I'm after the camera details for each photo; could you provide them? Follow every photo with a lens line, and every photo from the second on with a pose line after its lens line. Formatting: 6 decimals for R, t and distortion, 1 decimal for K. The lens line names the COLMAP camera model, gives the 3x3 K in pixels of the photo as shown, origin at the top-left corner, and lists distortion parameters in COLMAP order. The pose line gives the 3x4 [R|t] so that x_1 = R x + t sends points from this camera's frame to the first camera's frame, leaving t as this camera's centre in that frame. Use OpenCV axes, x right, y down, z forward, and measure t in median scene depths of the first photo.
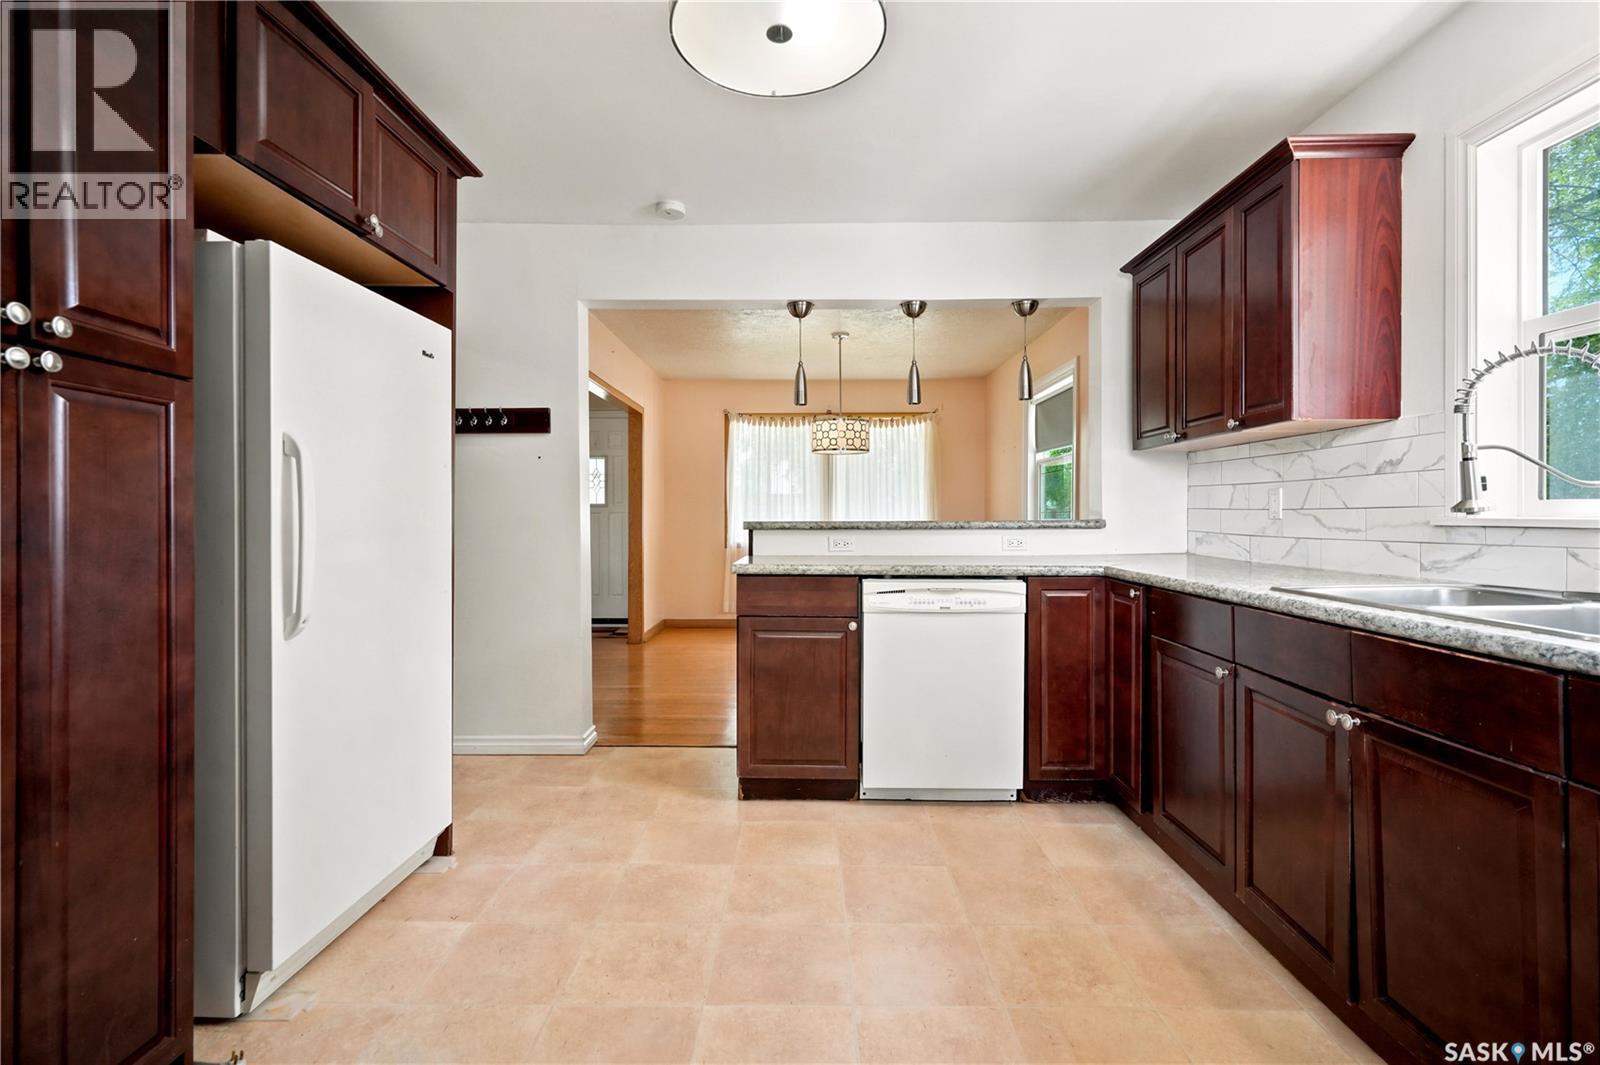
lens RADIAL K [[736.8, 0, 796.0], [0, 736.8, 517.3], [0, 0, 1]] dist [-0.002961, 0.000099]
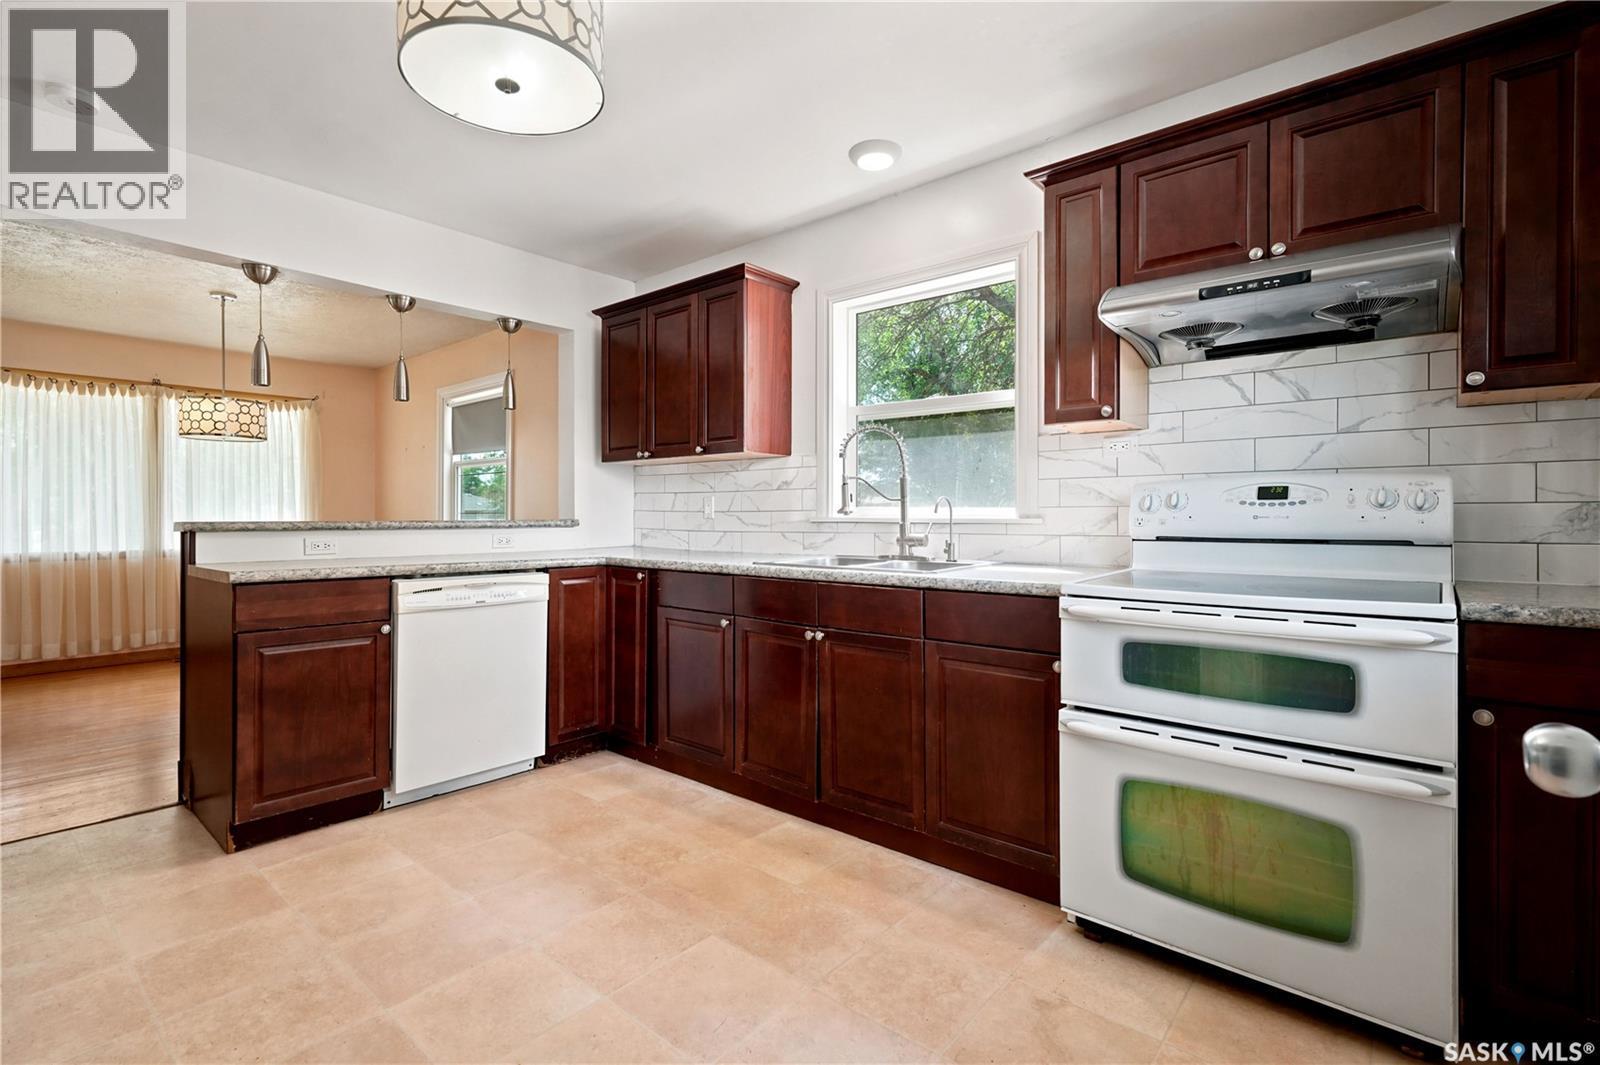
lens RADIAL K [[736.8, 0, 796.0], [0, 736.8, 517.3], [0, 0, 1]] dist [-0.002961, 0.000099]
pose [[0.642513, 0.002238, 0.766271, -0.318326], [-0.000004, 0.999996, -0.002917, 0.004065], [-0.766274, 0.001872, 0.642511, -0.032869]]
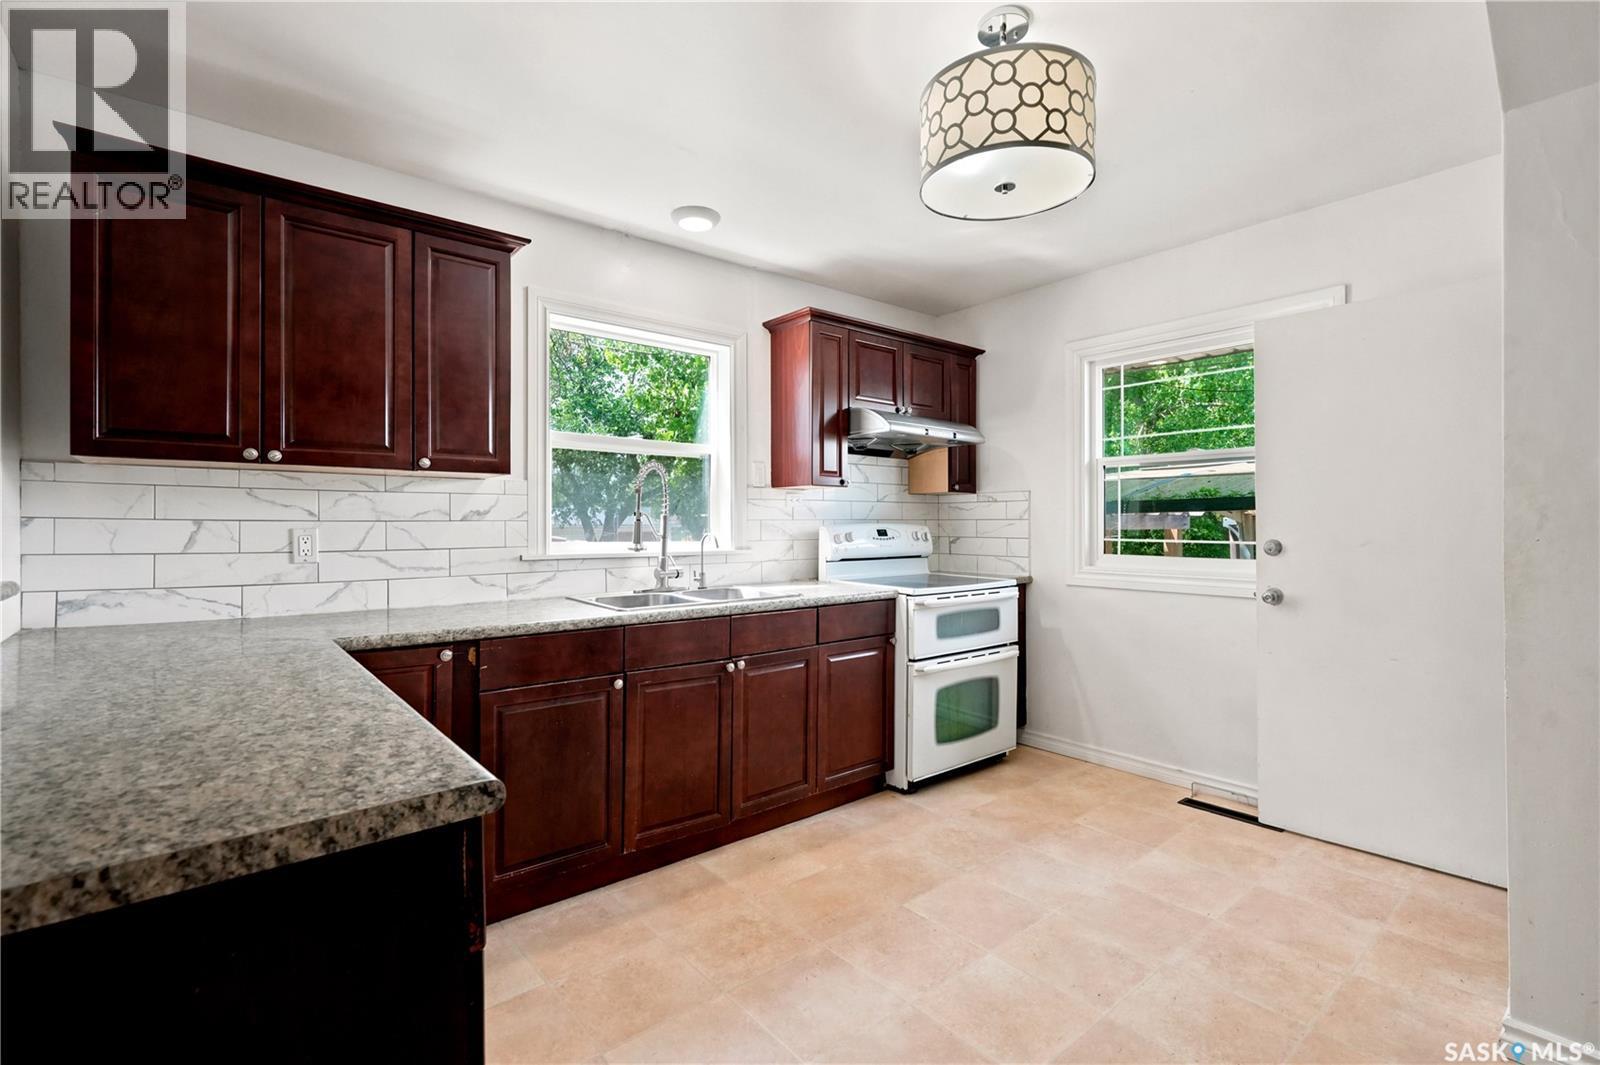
lens RADIAL K [[736.8, 0, 796.0], [0, 736.8, 517.3], [0, 0, 1]] dist [-0.002961, 0.000099]
pose [[-0.650364, 0.011131, 0.759541, -0.402343], [0.005703, 0.999936, -0.009771, -0.040289], [-0.759602, -0.002023, -0.650386, 1.119435]]
